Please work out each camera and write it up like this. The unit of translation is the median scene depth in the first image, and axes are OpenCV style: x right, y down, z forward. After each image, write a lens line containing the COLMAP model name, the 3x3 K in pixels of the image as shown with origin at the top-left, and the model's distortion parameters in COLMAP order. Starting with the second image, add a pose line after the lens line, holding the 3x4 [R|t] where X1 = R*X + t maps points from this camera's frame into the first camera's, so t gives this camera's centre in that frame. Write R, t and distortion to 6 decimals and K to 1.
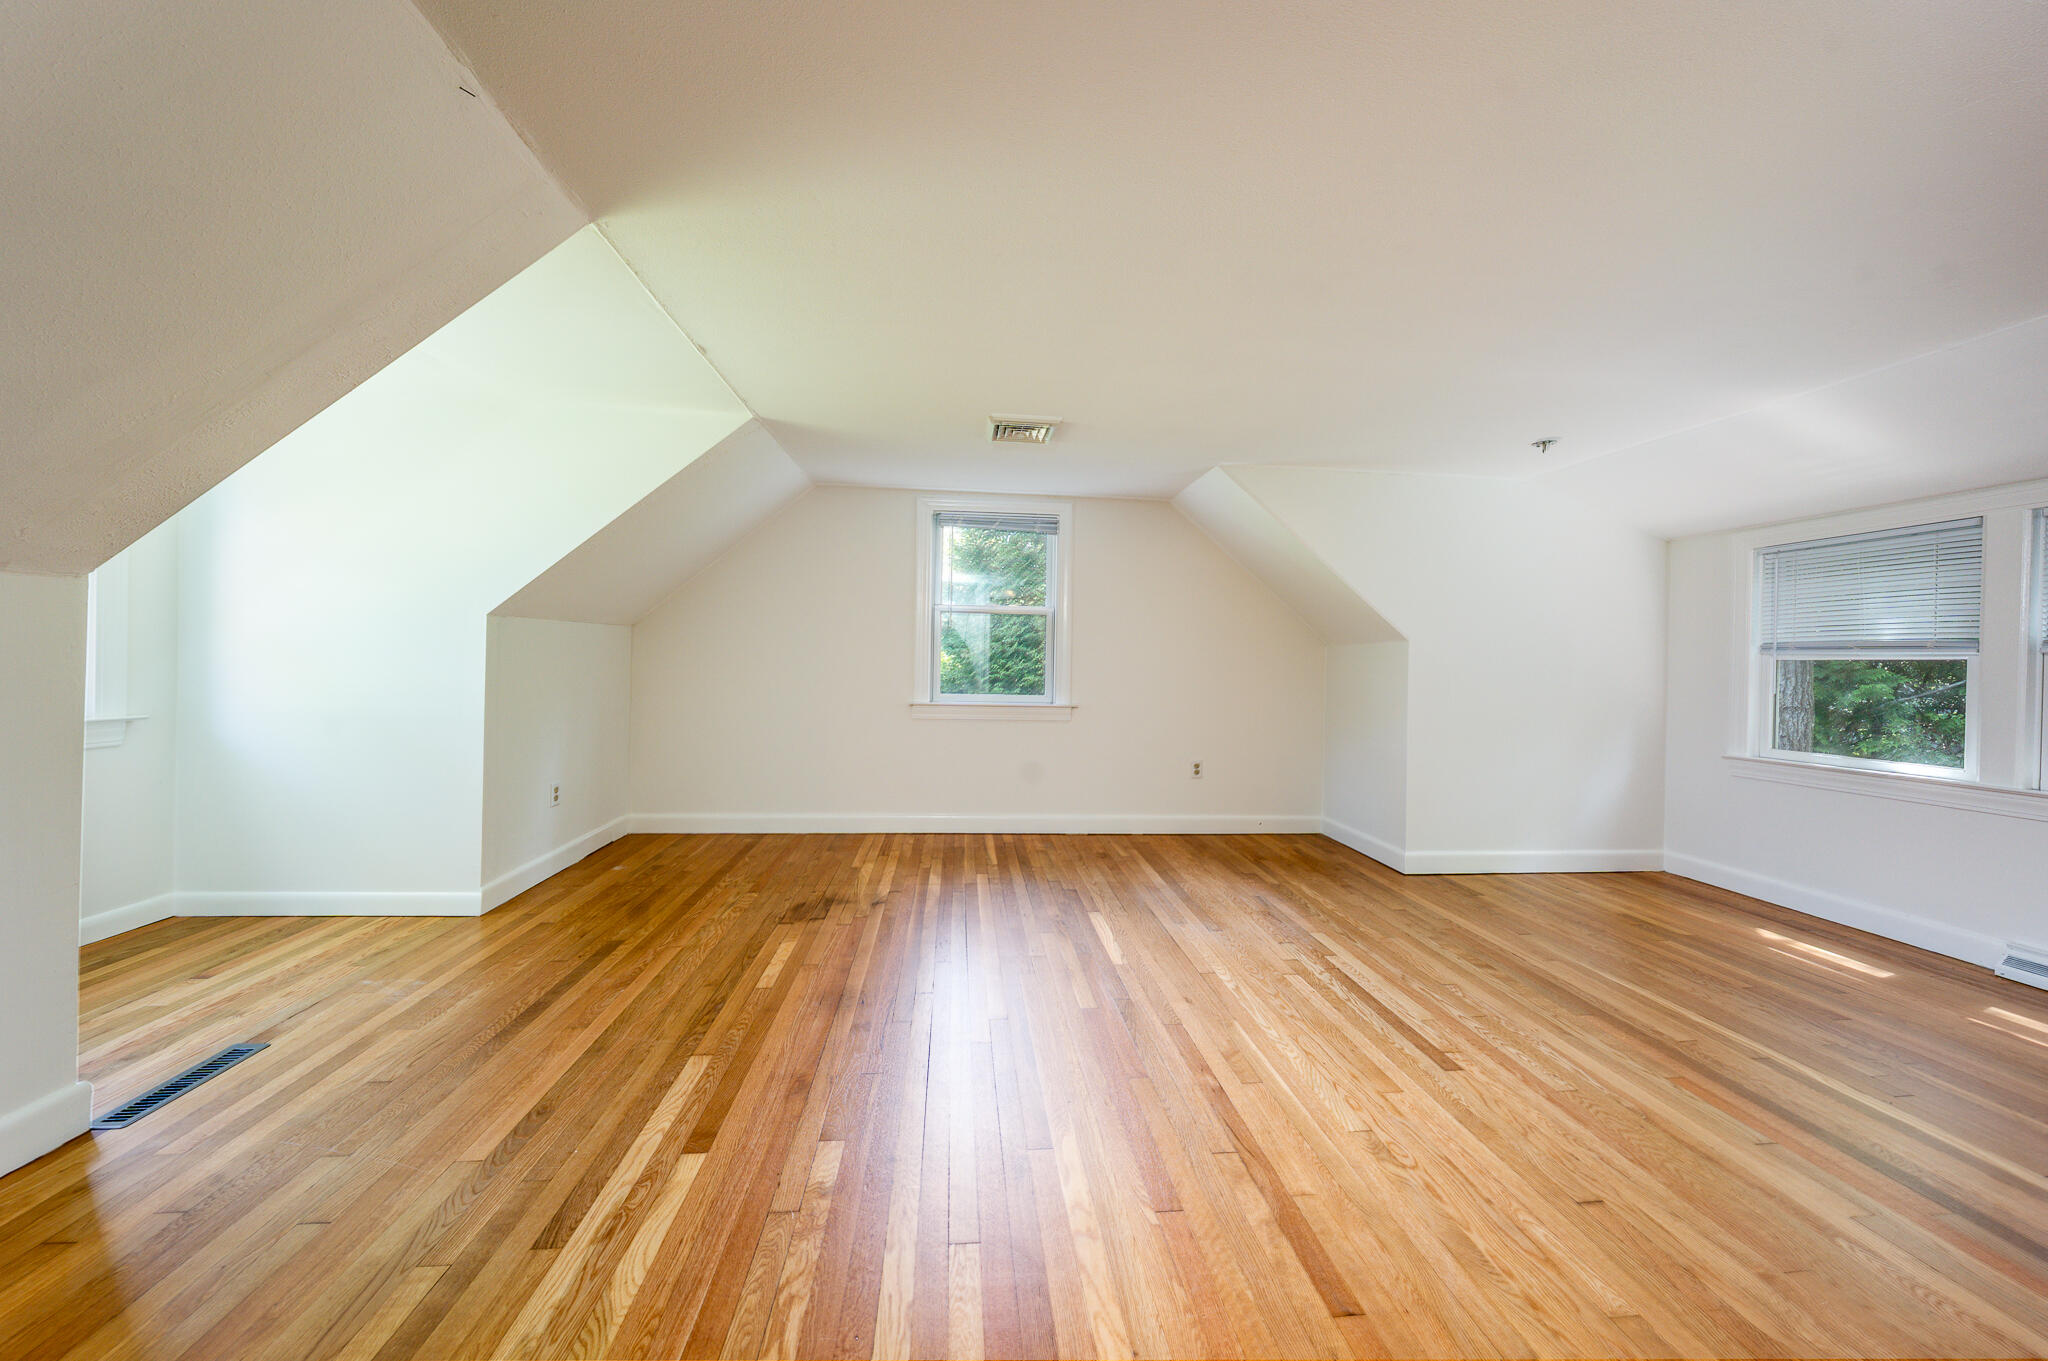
lens RADIAL K [[709.0, 0, 1027.8], [0, 709.0, 661.0], [0, 0, 1]] dist [-0.001493, 0.000047]
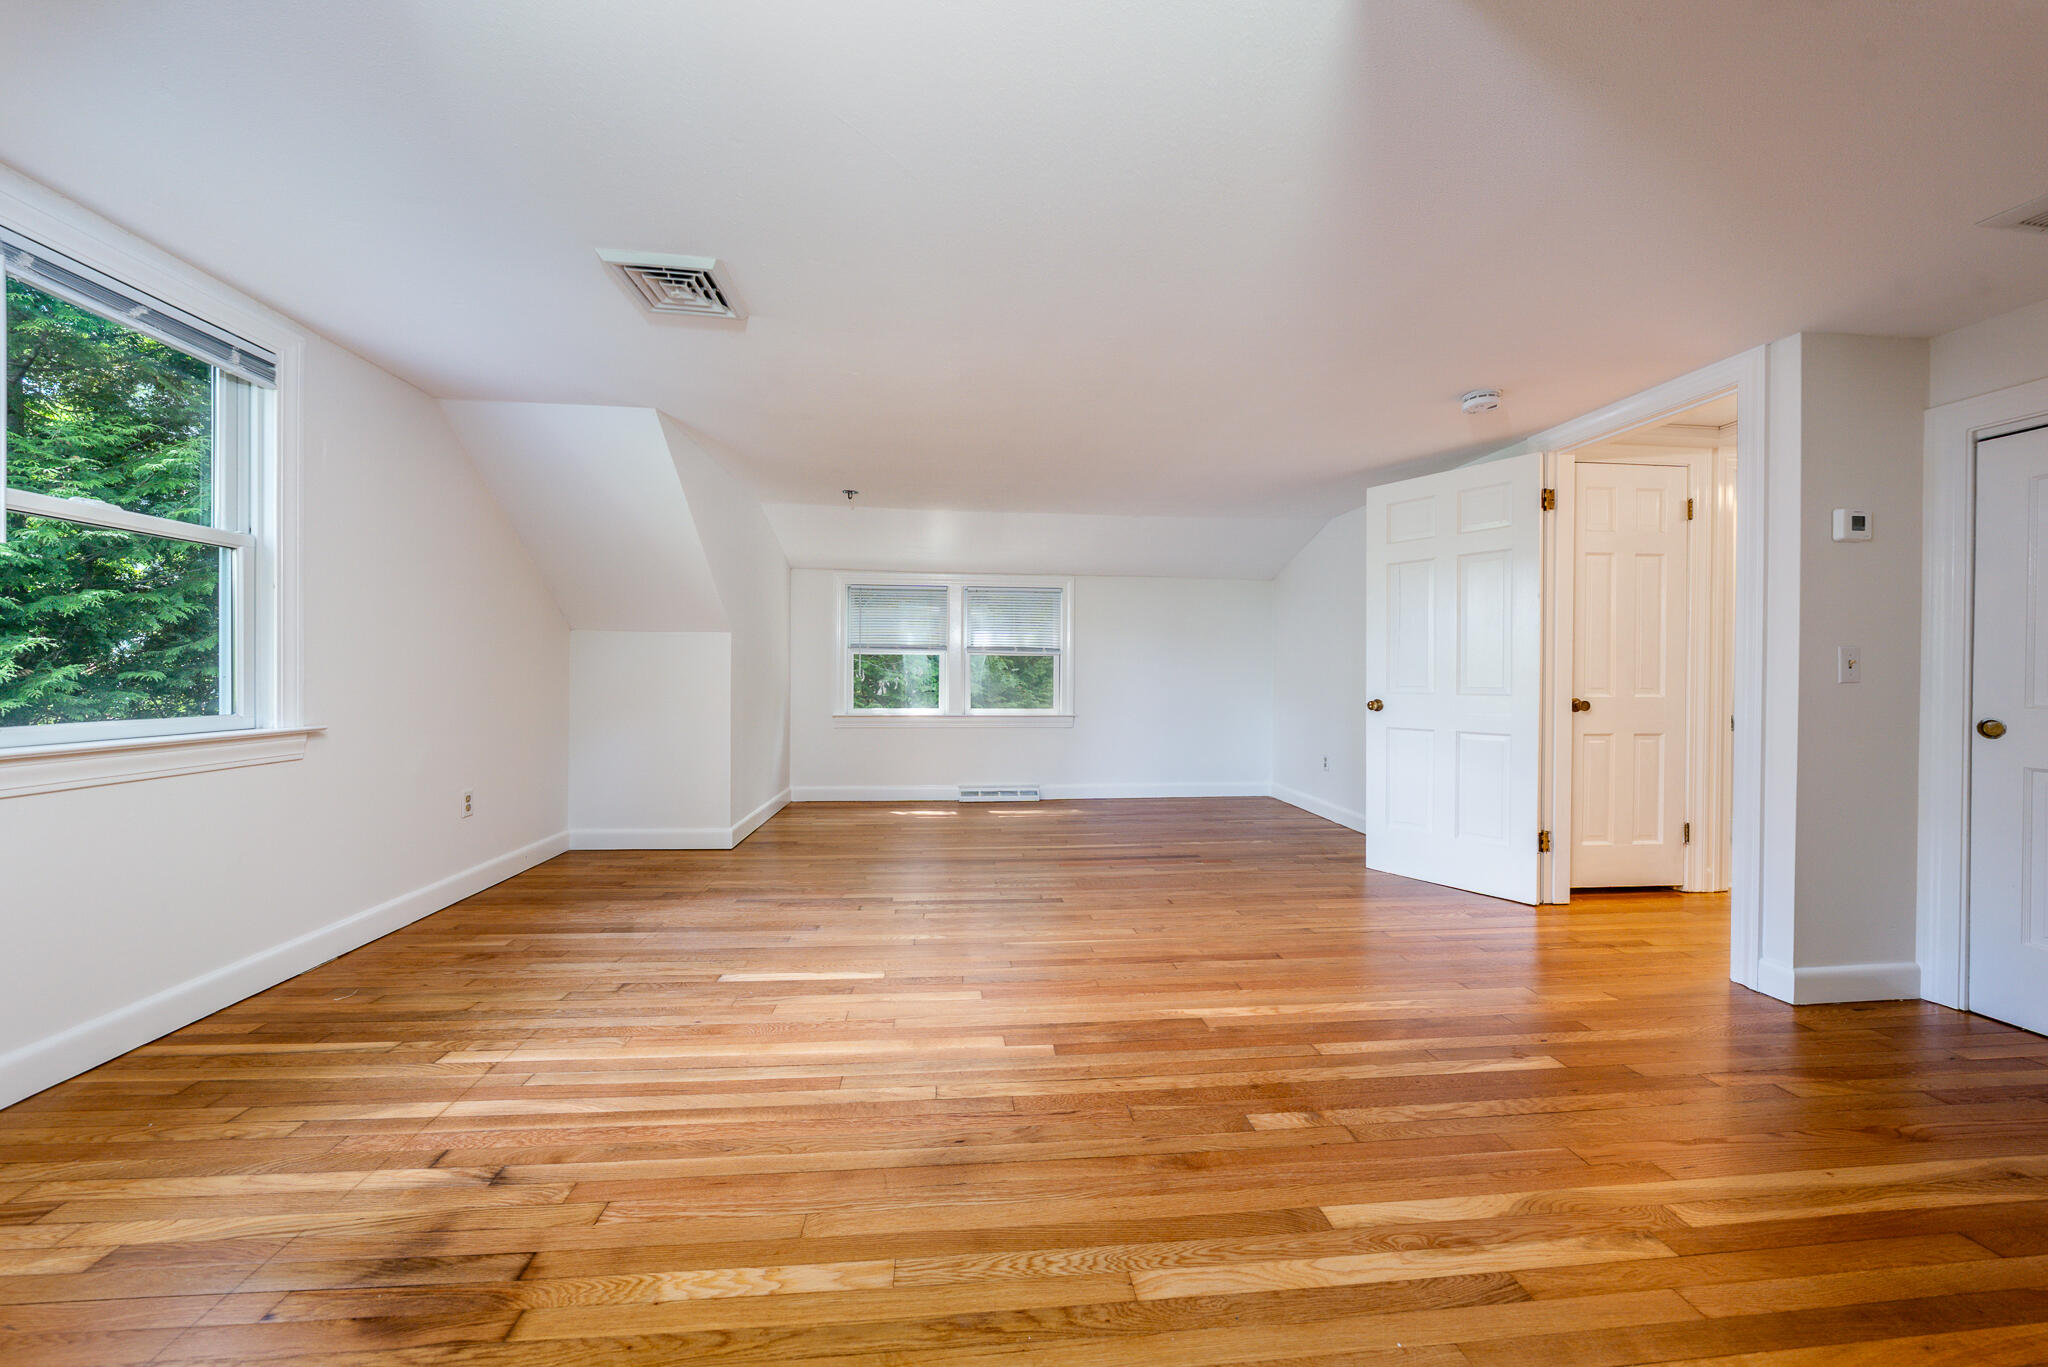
lens RADIAL K [[695.4, 0, 1024.0], [0, 695.4, 683.5], [0, 0, 1]] dist [-0.000347, -0.000031]
pose [[0.026548, -0.033451, 0.999088, -0.841269], [-0.011890, 0.999359, 0.033776, 0.011467], [-0.999577, -0.012776, 0.026134, 0.871523]]
